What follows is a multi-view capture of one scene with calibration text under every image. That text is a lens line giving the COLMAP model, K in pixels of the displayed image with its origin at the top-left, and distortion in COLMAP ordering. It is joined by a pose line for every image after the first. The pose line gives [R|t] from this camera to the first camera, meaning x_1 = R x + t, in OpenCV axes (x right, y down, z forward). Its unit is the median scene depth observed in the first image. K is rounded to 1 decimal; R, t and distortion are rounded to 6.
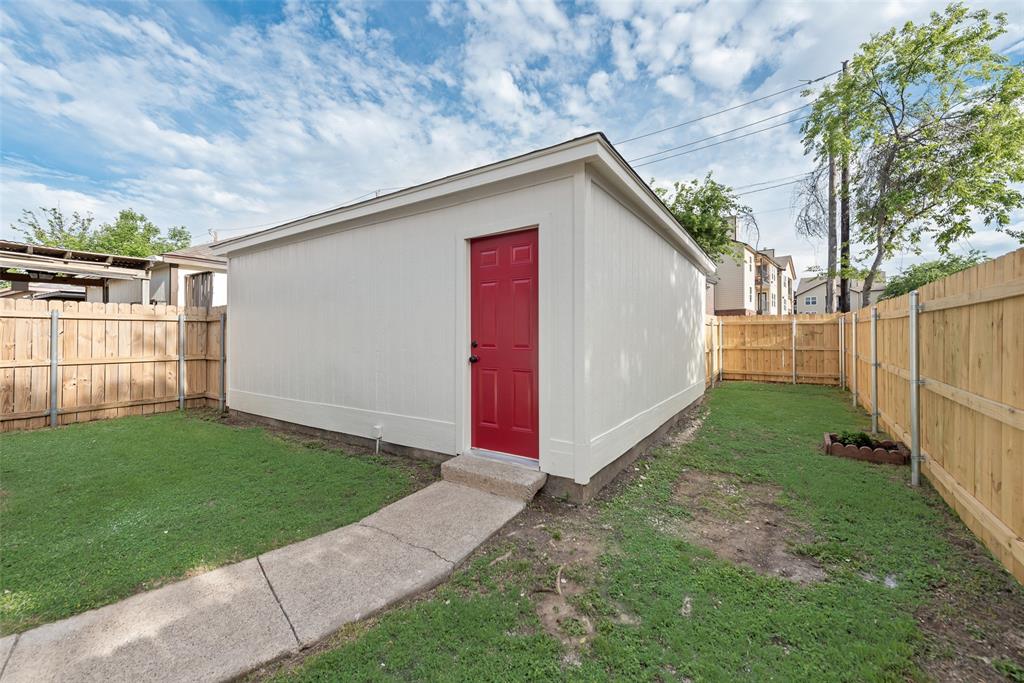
lens RADIAL K [[401.8, 0, 507.8], [0, 401.8, 343.0], [0, 0, 1]] dist [0.009528, -0.000459]
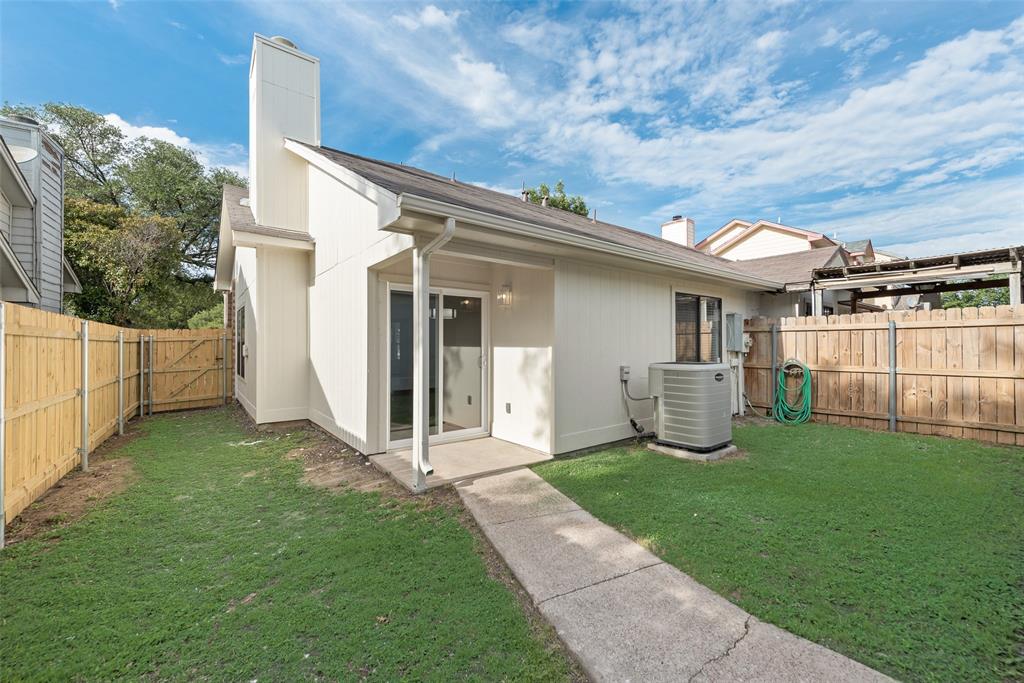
lens RADIAL K [[401.8, 0, 507.8], [0, 401.8, 343.0], [0, 0, 1]] dist [0.009528, -0.000459]
pose [[-0.325832, -0.007587, -0.945397, 0.198770], [-0.010035, 0.999939, -0.004566, -0.008744], [0.945374, 0.007999, -0.325888, 0.388105]]
